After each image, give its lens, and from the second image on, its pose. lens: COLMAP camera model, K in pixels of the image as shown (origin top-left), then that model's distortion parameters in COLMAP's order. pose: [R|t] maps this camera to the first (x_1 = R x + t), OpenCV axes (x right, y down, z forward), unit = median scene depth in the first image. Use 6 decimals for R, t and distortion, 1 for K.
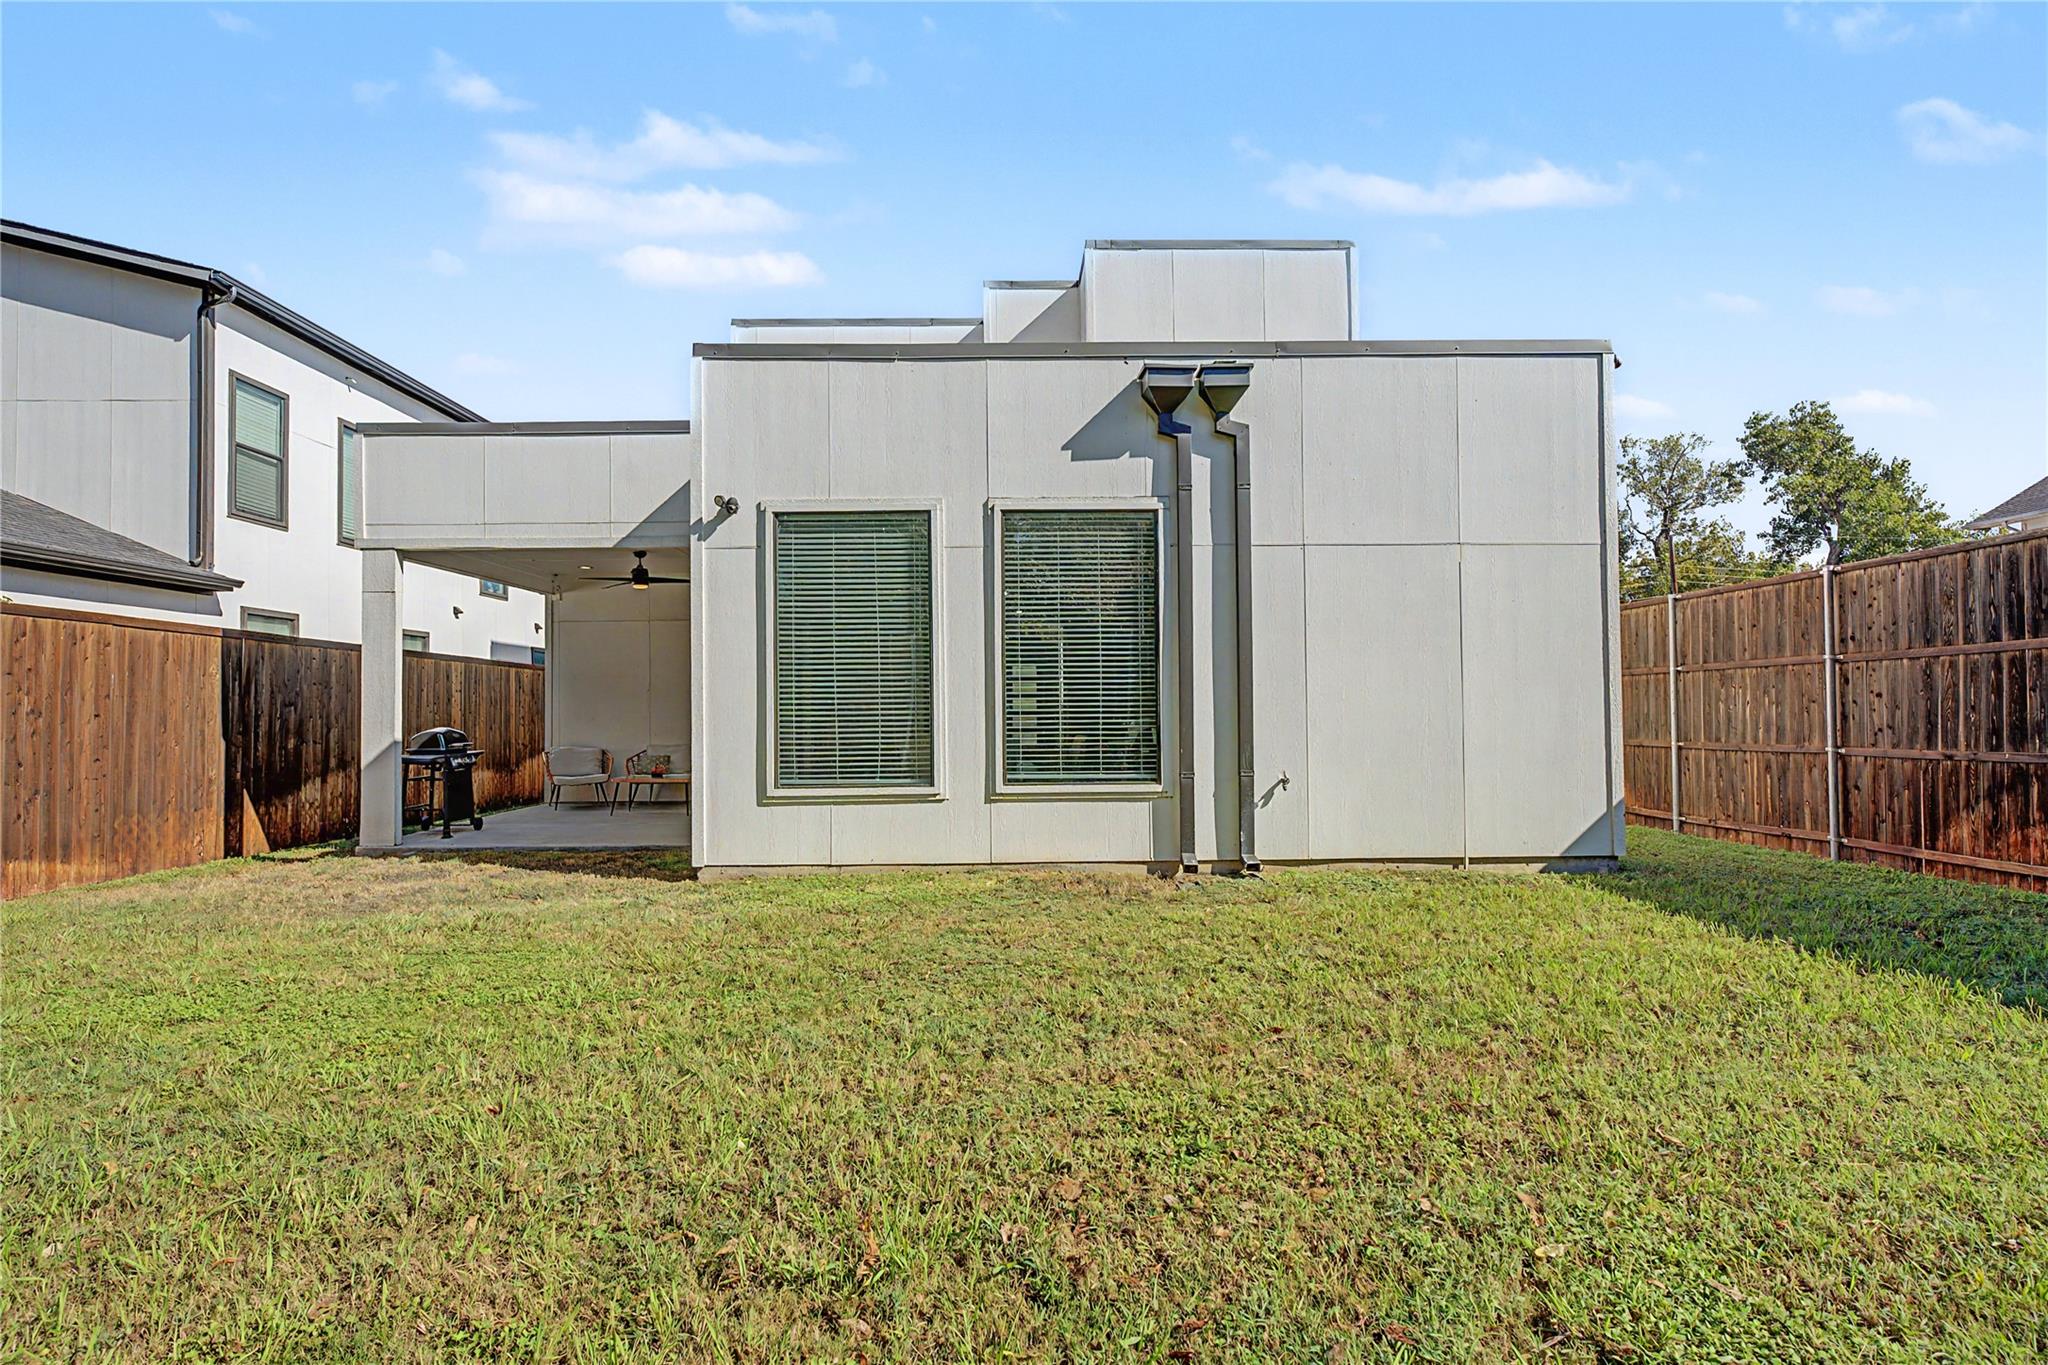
lens RADIAL K [[965.8, 0, 1029.5], [0, 965.8, 690.8], [0, 0, 1]] dist [-0.005456, -0.000047]
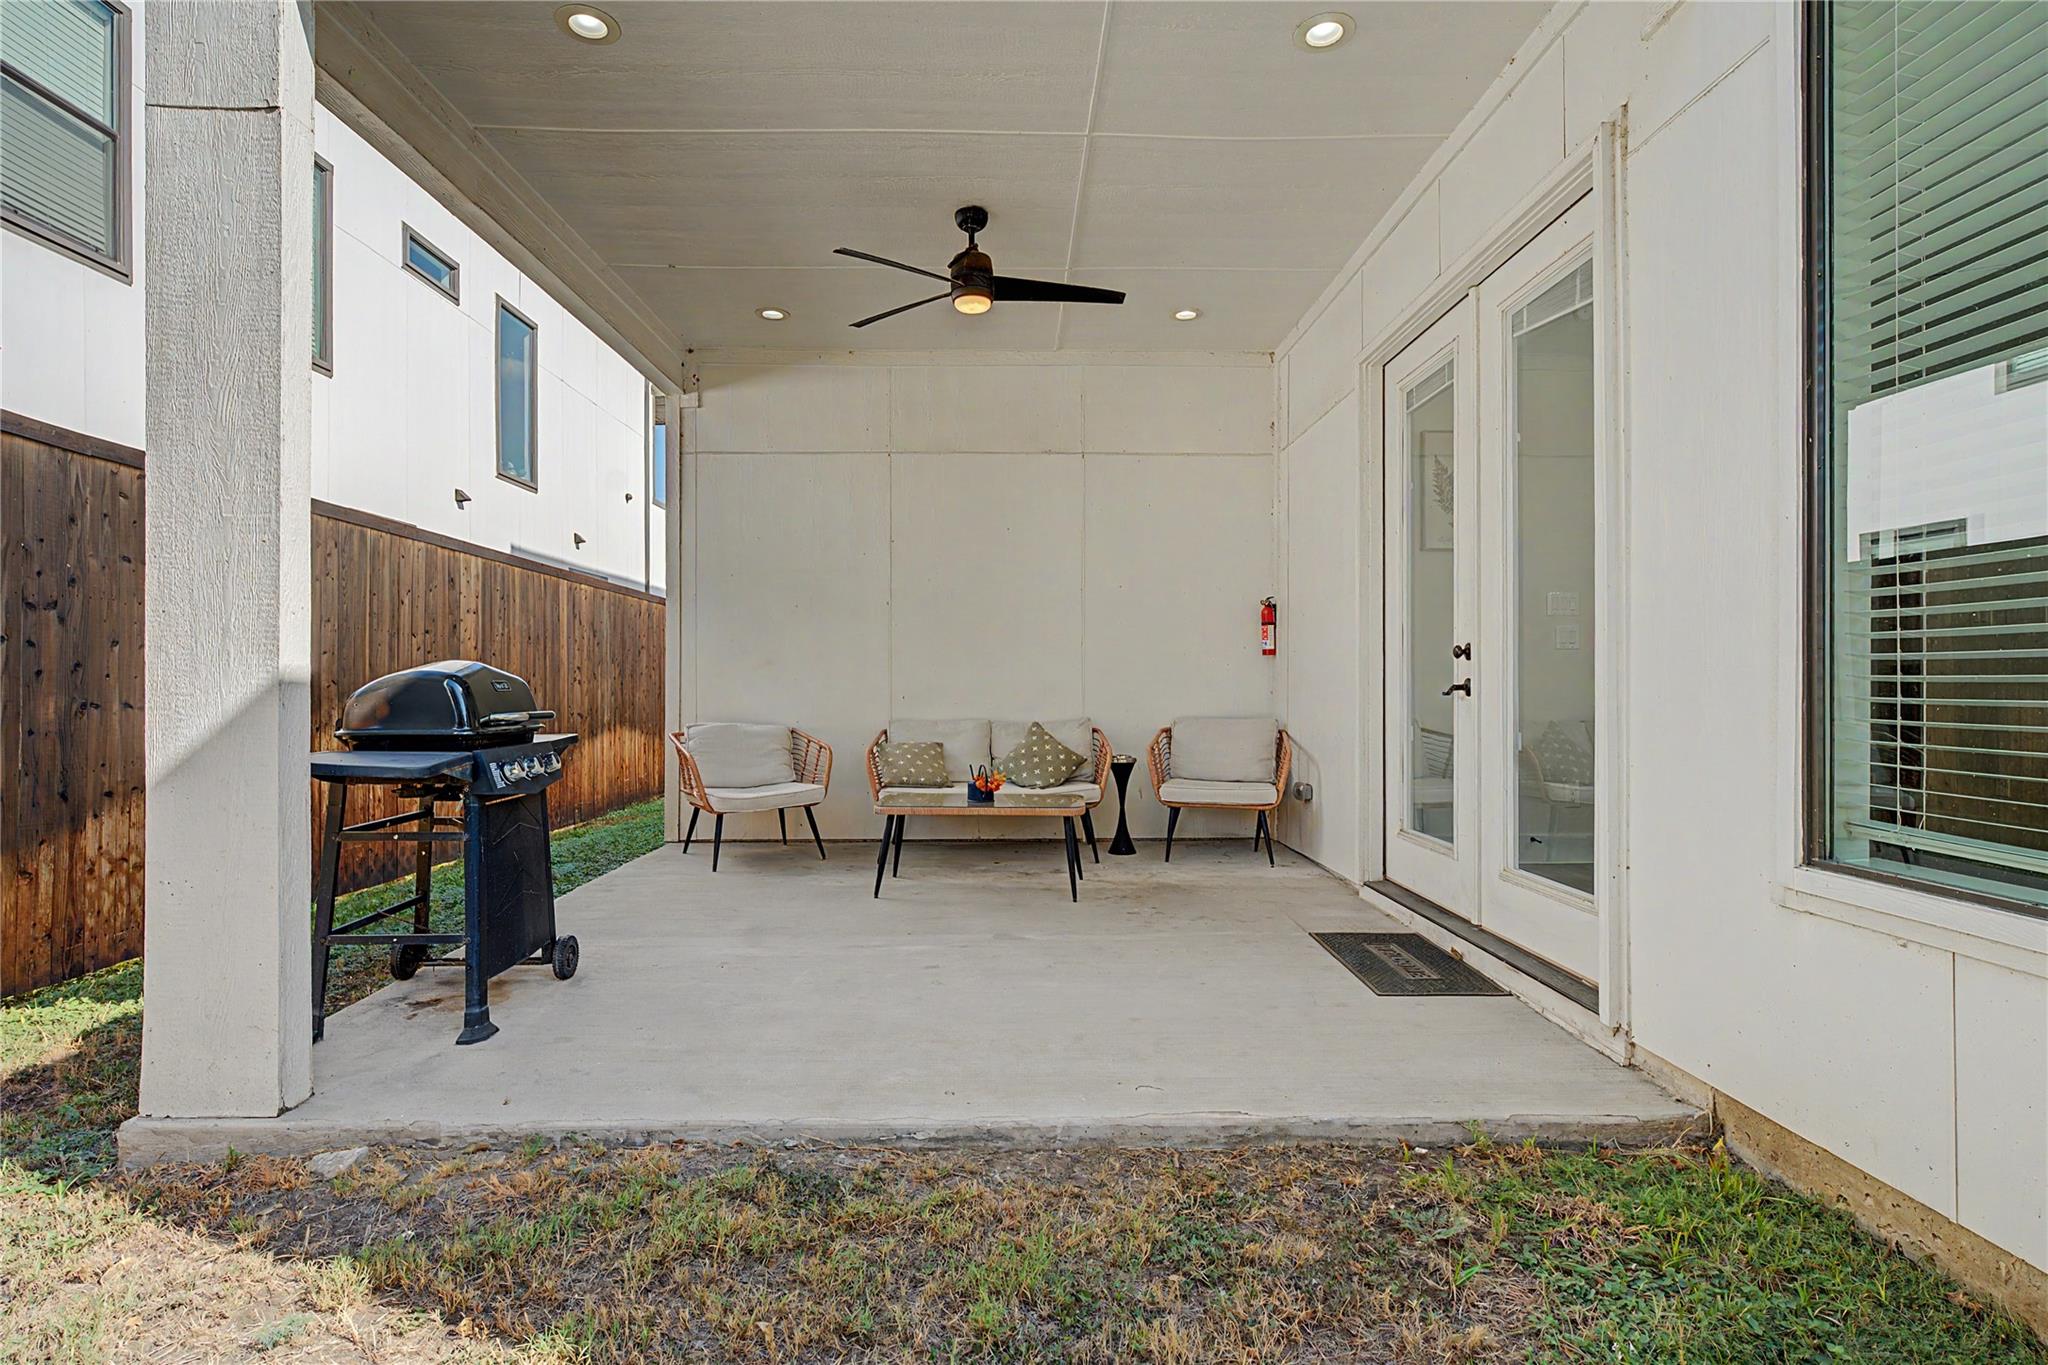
lens RADIAL K [[965.8, 0, 1020.5], [0, 965.8, 685.6], [0, 0, 1]] dist [-0.005456, -0.000047]
pose [[0.999941, 0.010329, 0.003401, -0.575415], [-0.010402, 0.999701, 0.022135, 0.050132], [-0.003172, -0.022169, 0.999749, 0.922572]]
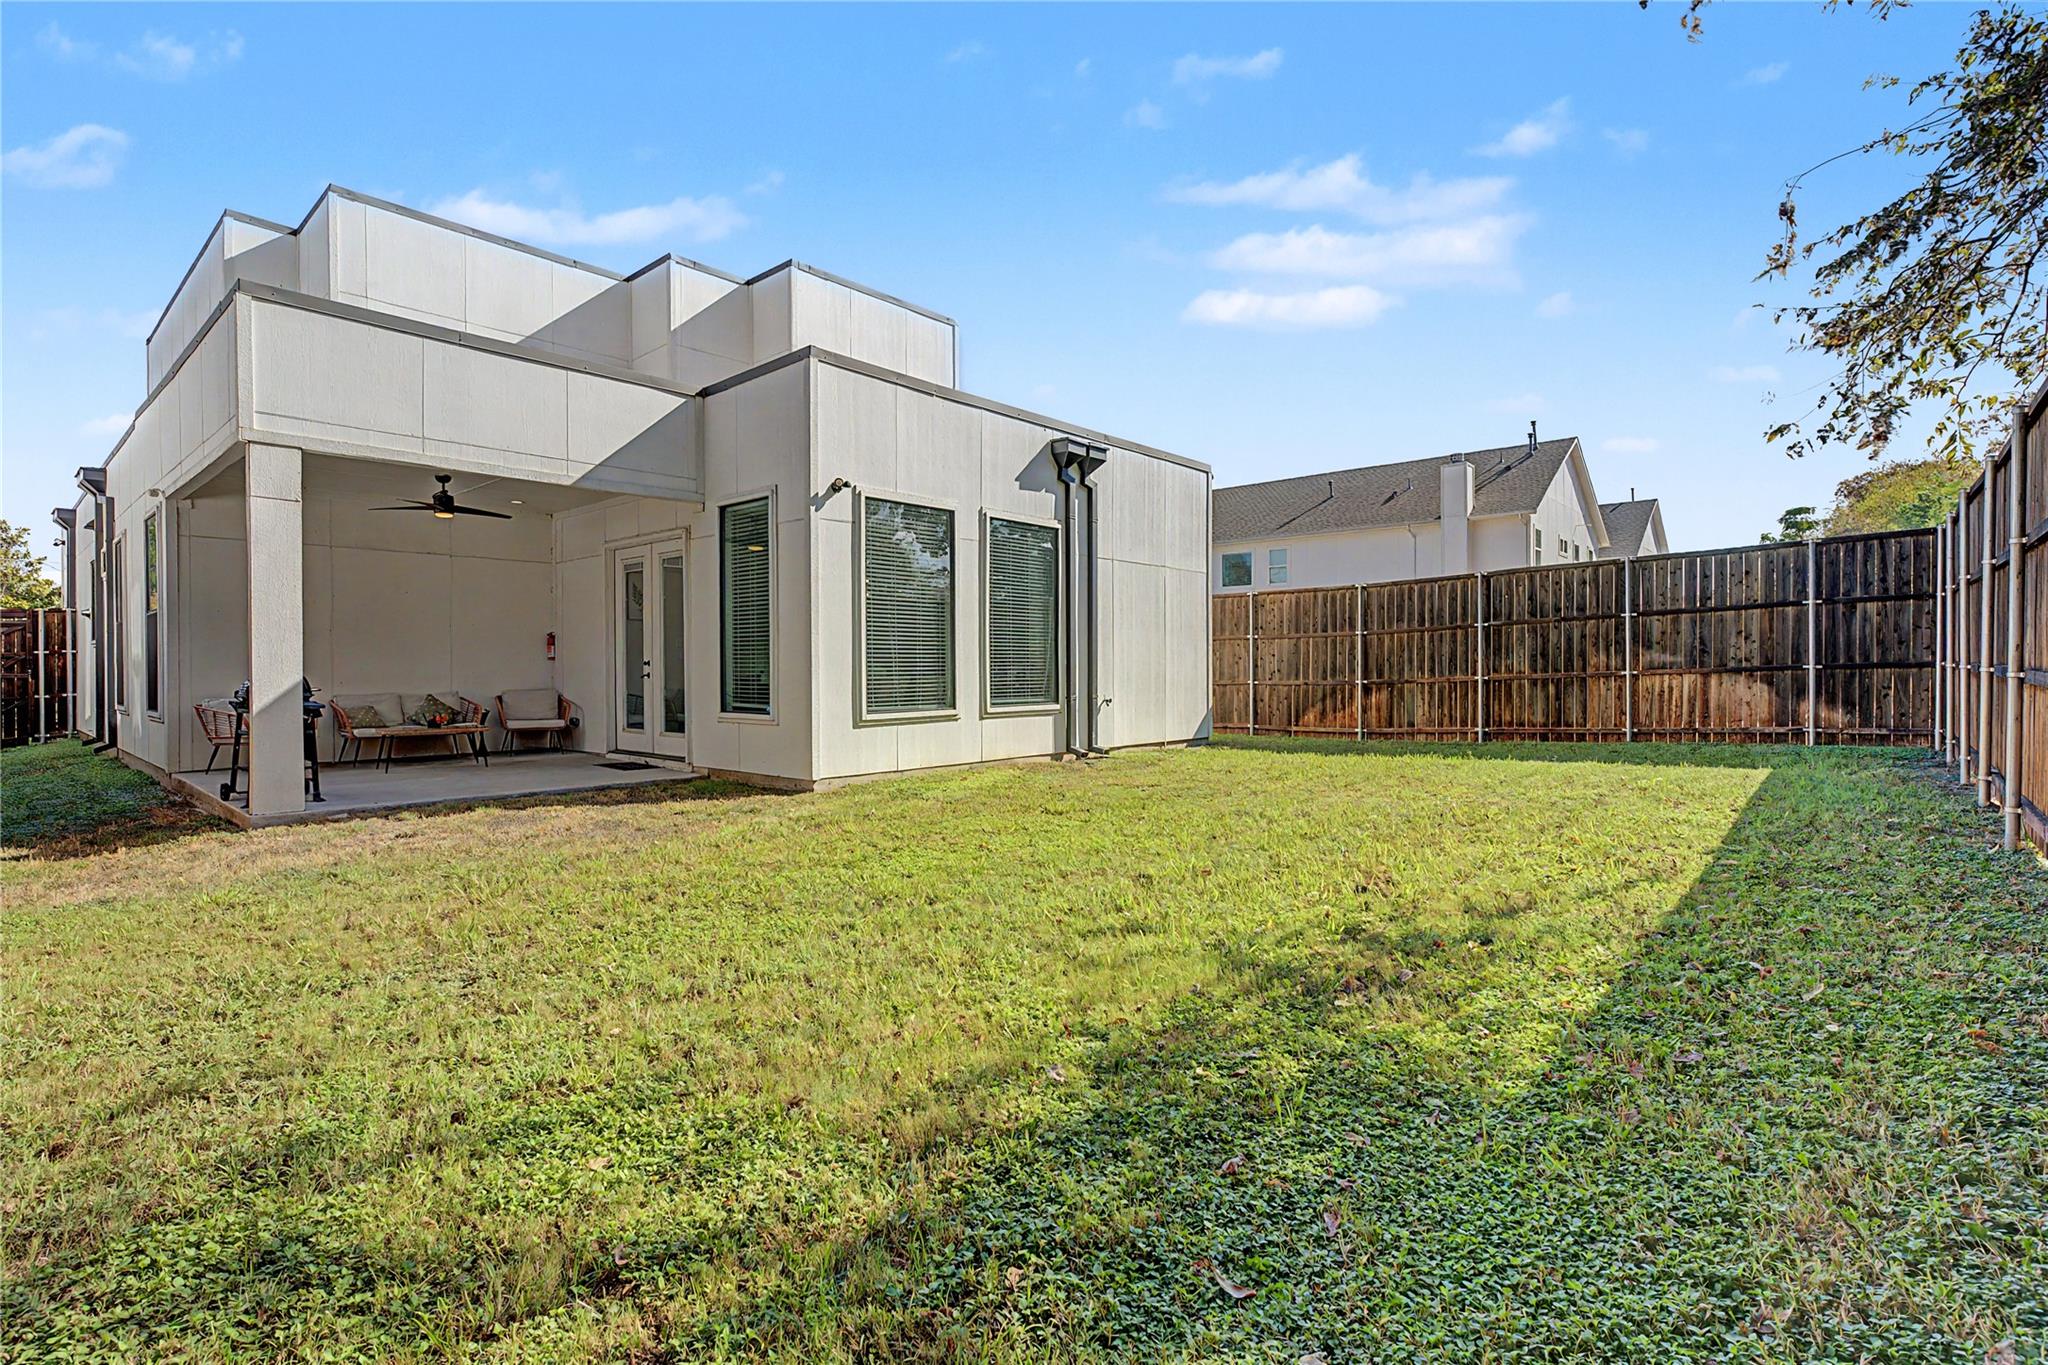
lens RADIAL K [[965.8, 0, 1029.6], [0, 965.8, 676.7], [0, 0, 1]] dist [-0.005456, -0.000047]
pose [[0.667951, 0.000667, 0.744205, -1.058914], [-0.018593, 0.999702, 0.015791, 0.027554], [-0.743973, -0.024384, 0.667765, -0.014196]]
